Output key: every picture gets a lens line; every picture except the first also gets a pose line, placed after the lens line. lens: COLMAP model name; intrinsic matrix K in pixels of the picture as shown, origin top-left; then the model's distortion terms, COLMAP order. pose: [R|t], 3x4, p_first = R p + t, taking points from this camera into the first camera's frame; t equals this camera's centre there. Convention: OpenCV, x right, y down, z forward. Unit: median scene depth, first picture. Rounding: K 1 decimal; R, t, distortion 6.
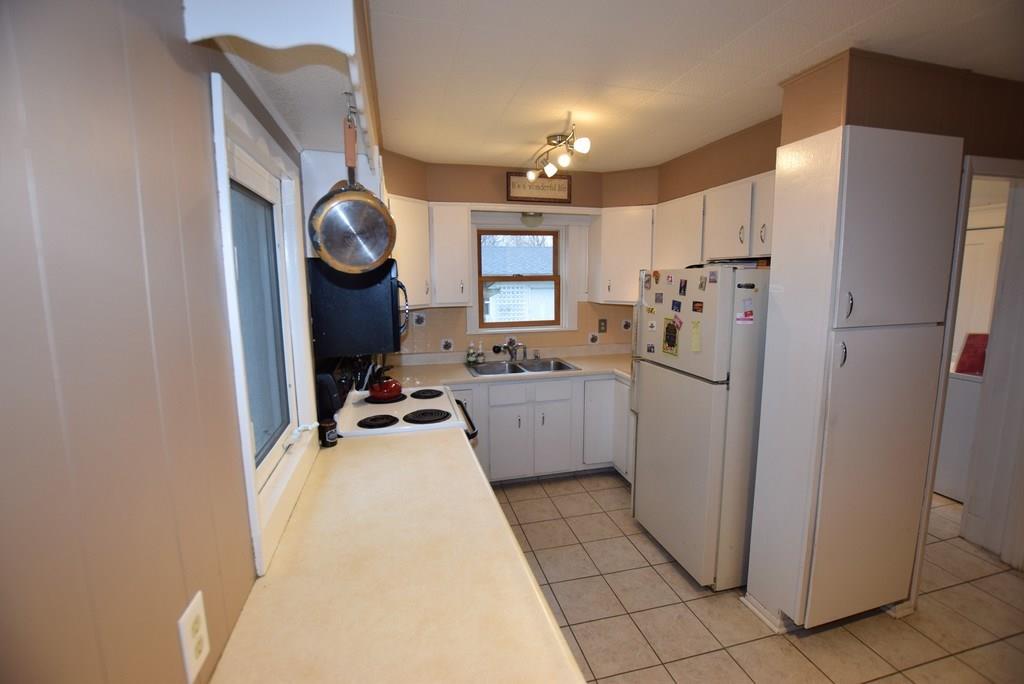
lens RADIAL K [[452.8, 0, 516.7], [0, 452.8, 340.9], [0, 0, 1]] dist [-0.033780, 0.005192]
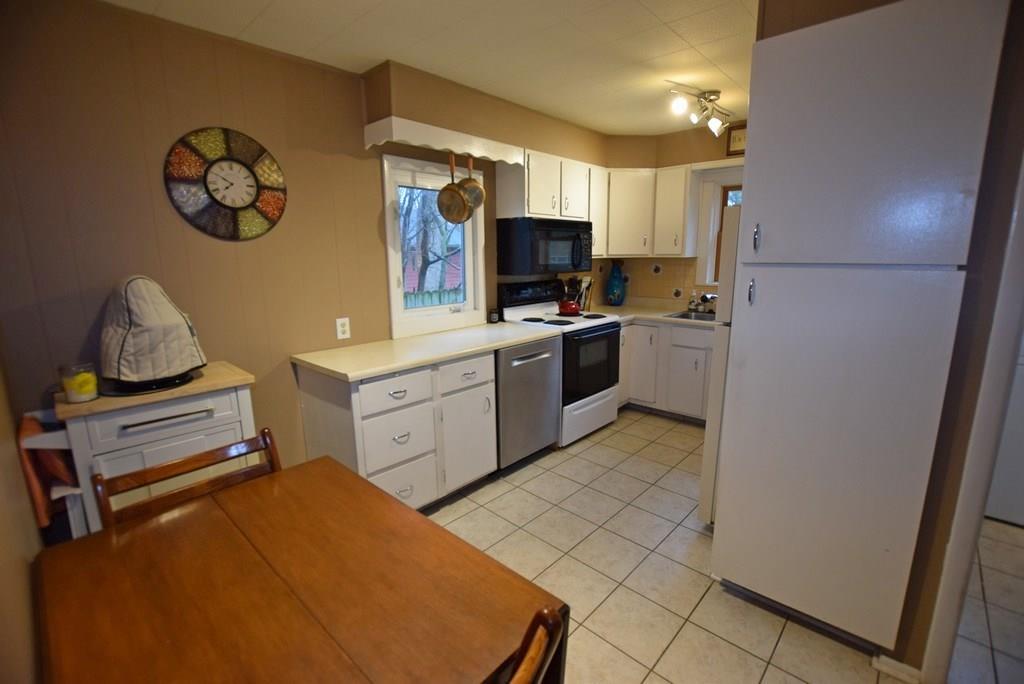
lens RADIAL K [[452.8, 0, 516.7], [0, 452.8, 340.9], [0, 0, 1]] dist [-0.033780, 0.005192]
pose [[0.543838, 0.168564, -0.822086, 0.636146], [-0.115939, 0.985317, 0.125336, 0.036168], [0.831143, 0.027149, 0.555396, 0.037181]]
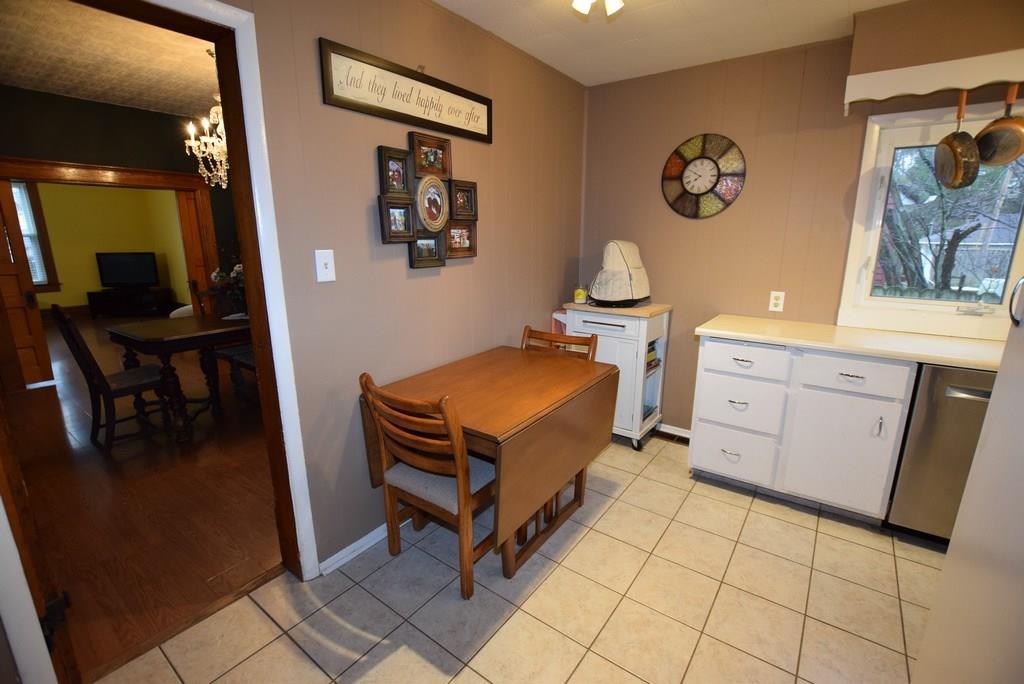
lens RADIAL K [[452.8, 0, 516.7], [0, 452.8, 340.9], [0, 0, 1]] dist [-0.033780, 0.005192]
pose [[-0.773112, 0.149029, -0.616513, 0.700054], [-0.080498, 0.941090, 0.328434, -0.012560], [0.629140, 0.303544, -0.715572, 0.517448]]
